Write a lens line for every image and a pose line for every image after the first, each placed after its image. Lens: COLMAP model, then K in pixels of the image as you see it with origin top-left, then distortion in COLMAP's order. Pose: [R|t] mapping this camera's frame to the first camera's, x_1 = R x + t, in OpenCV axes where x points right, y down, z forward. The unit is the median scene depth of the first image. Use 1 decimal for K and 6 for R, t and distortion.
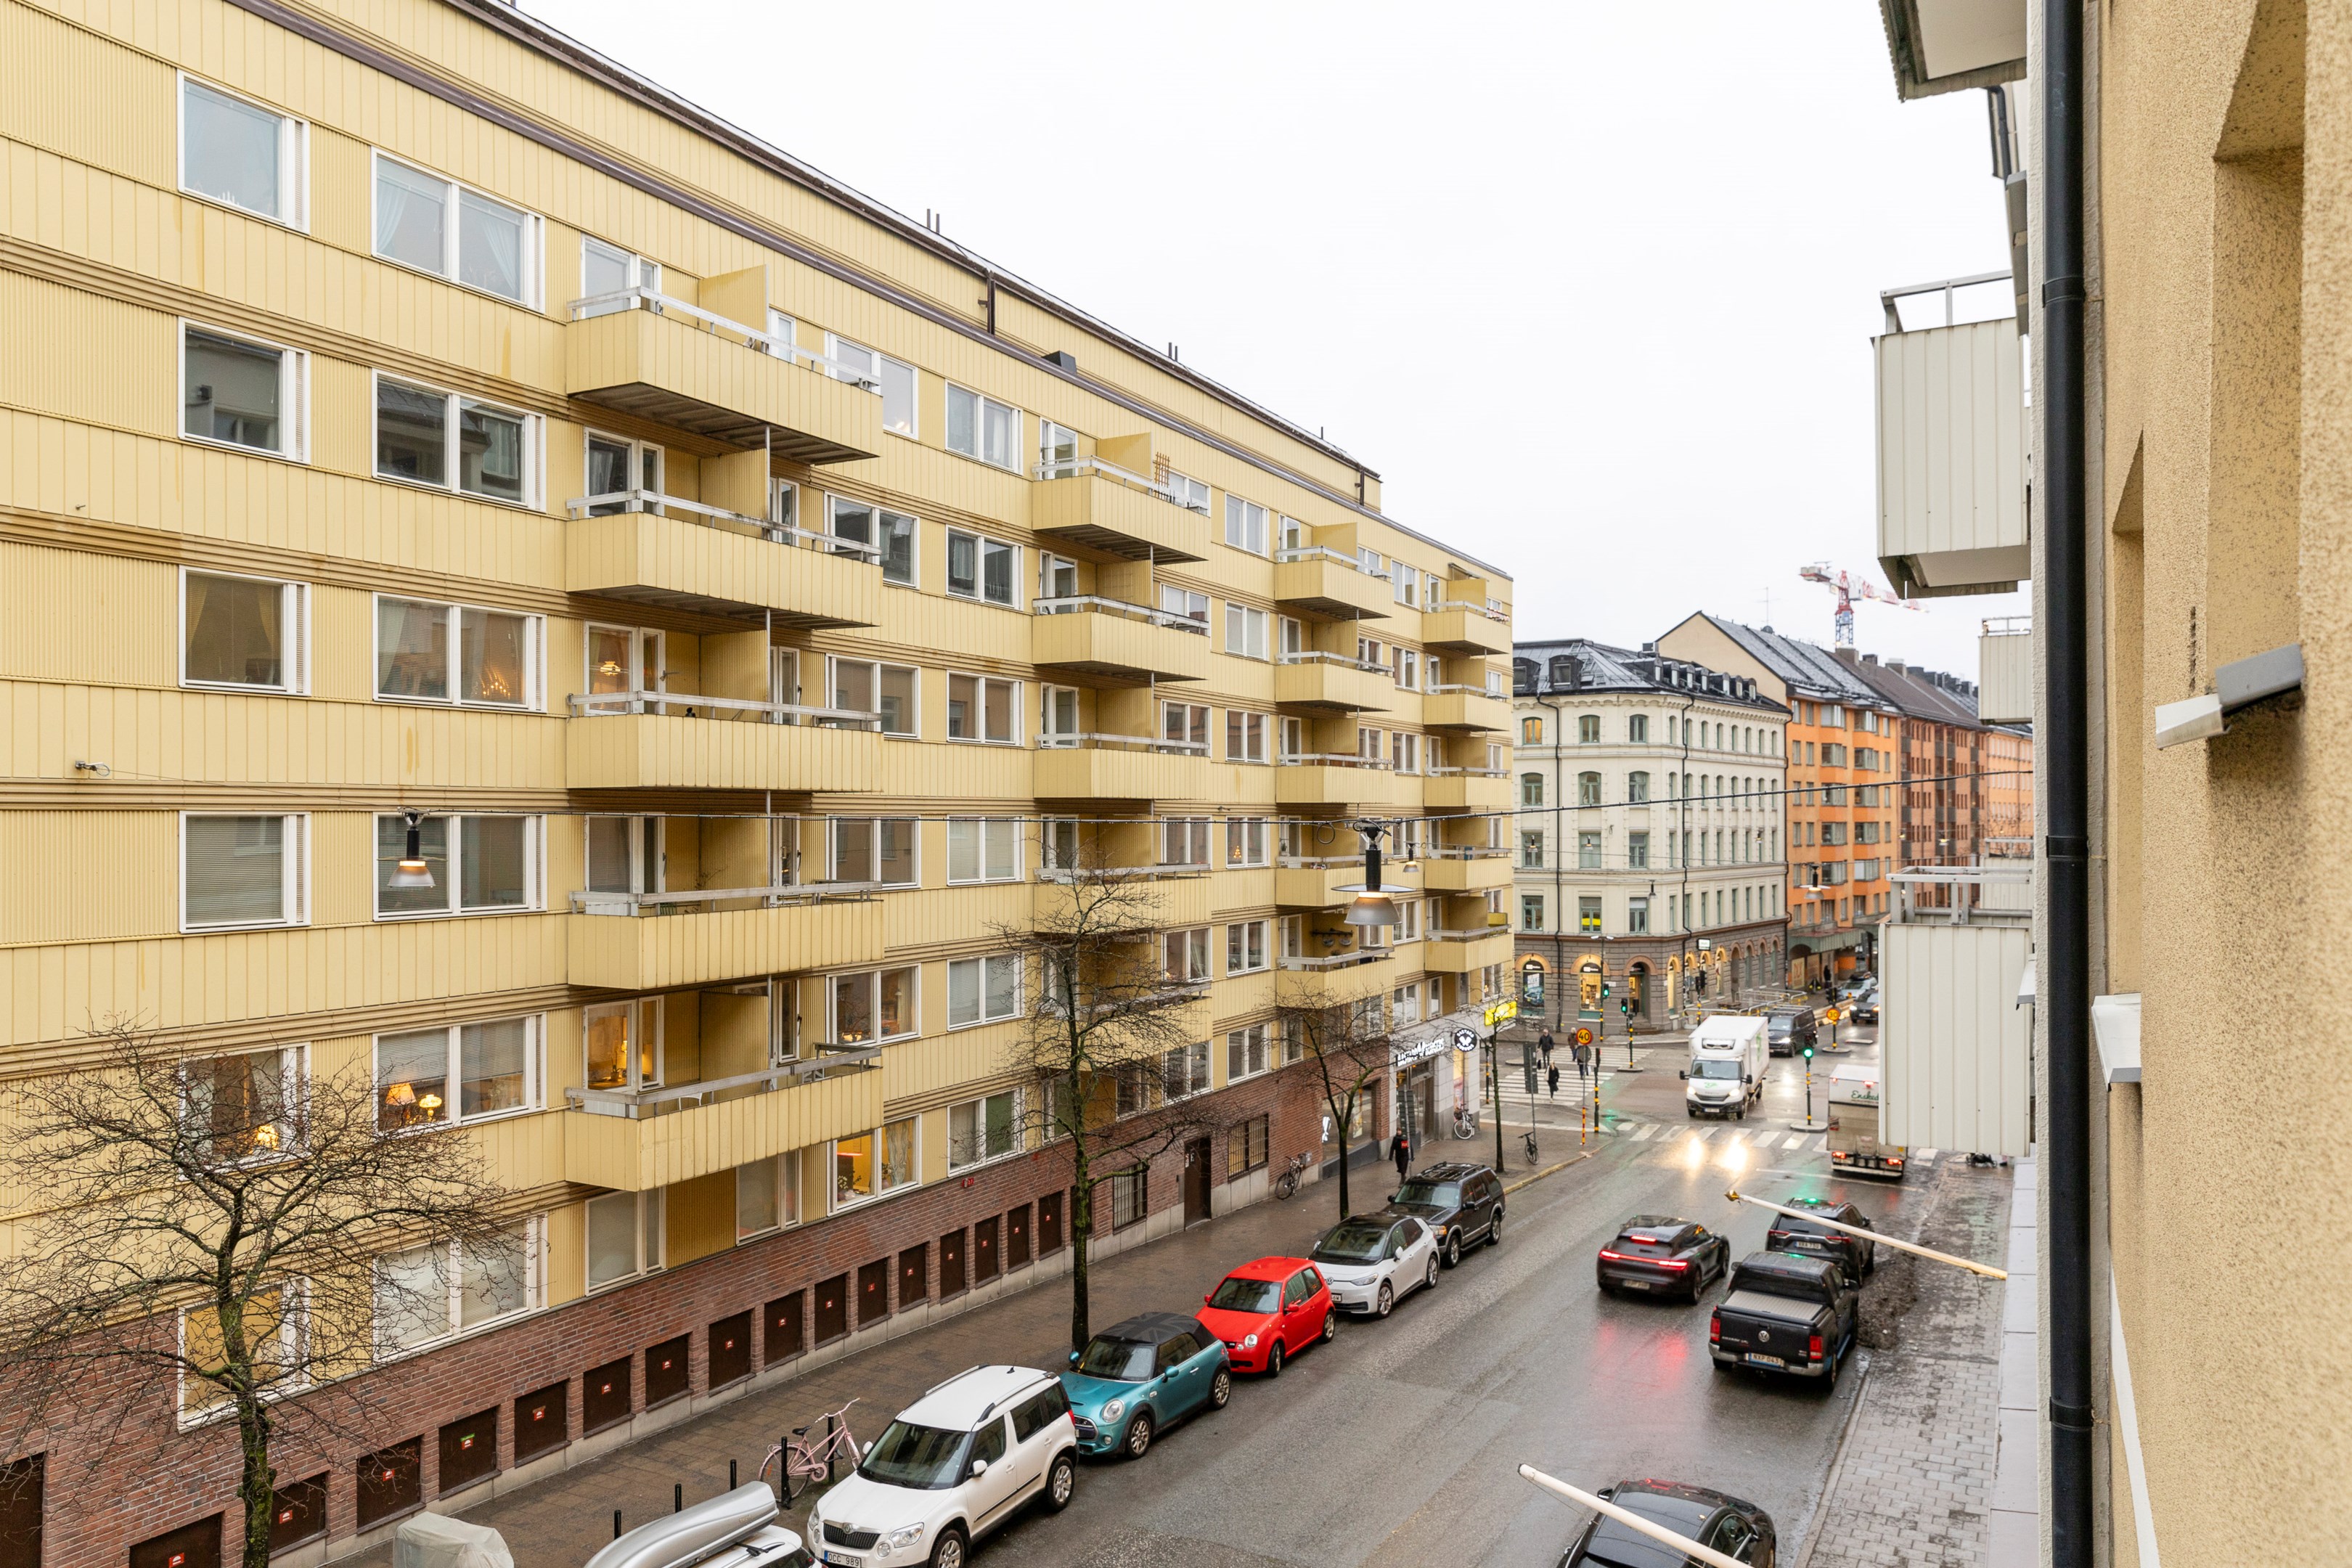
lens RADIAL K [[1577.8, 0, 1175.7], [0, 1577.8, 799.9], [0, 0, 1]] dist [0.004605, 0.005964]
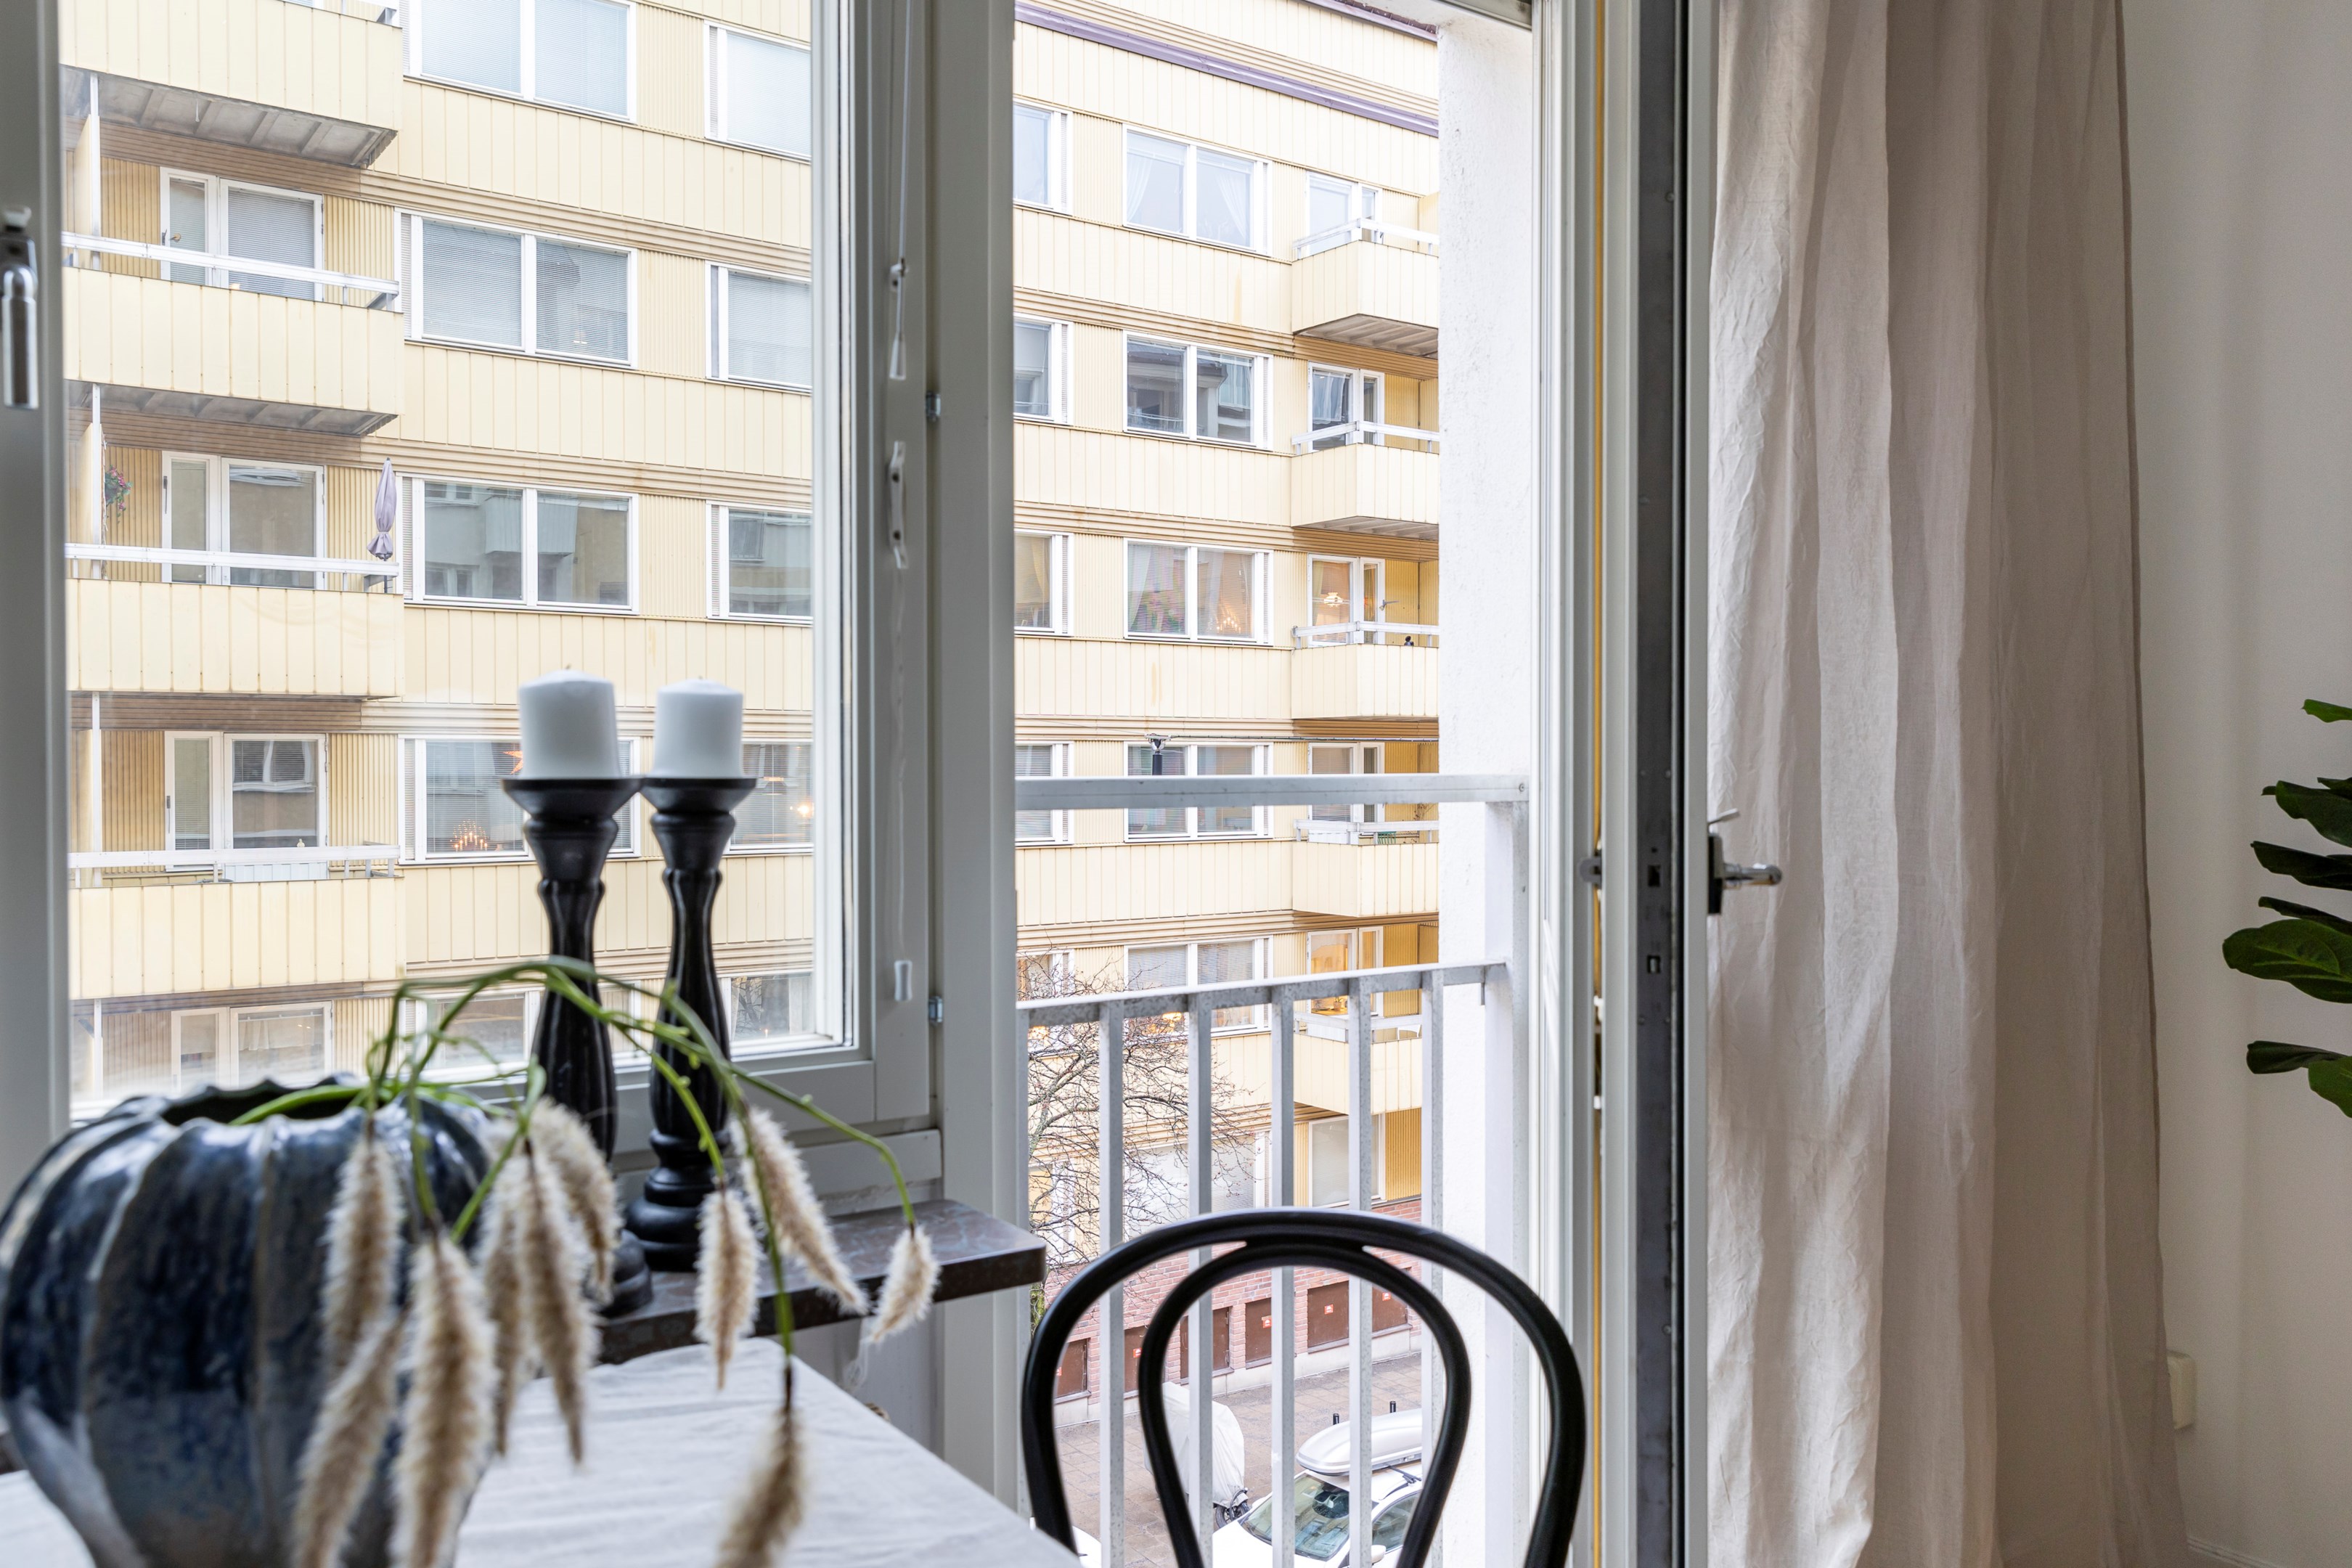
lens RADIAL K [[2002.0, 0, 1231.7], [0, 2002.0, 733.8], [0, 0, 1]] dist [-0.014031, -0.026177]
pose [[0.916219, 0.000554, -0.400677, 0.099441], [0.000729, 0.999995, 0.003050, -0.001510], [0.400676, -0.003087, 0.916214, -0.206265]]
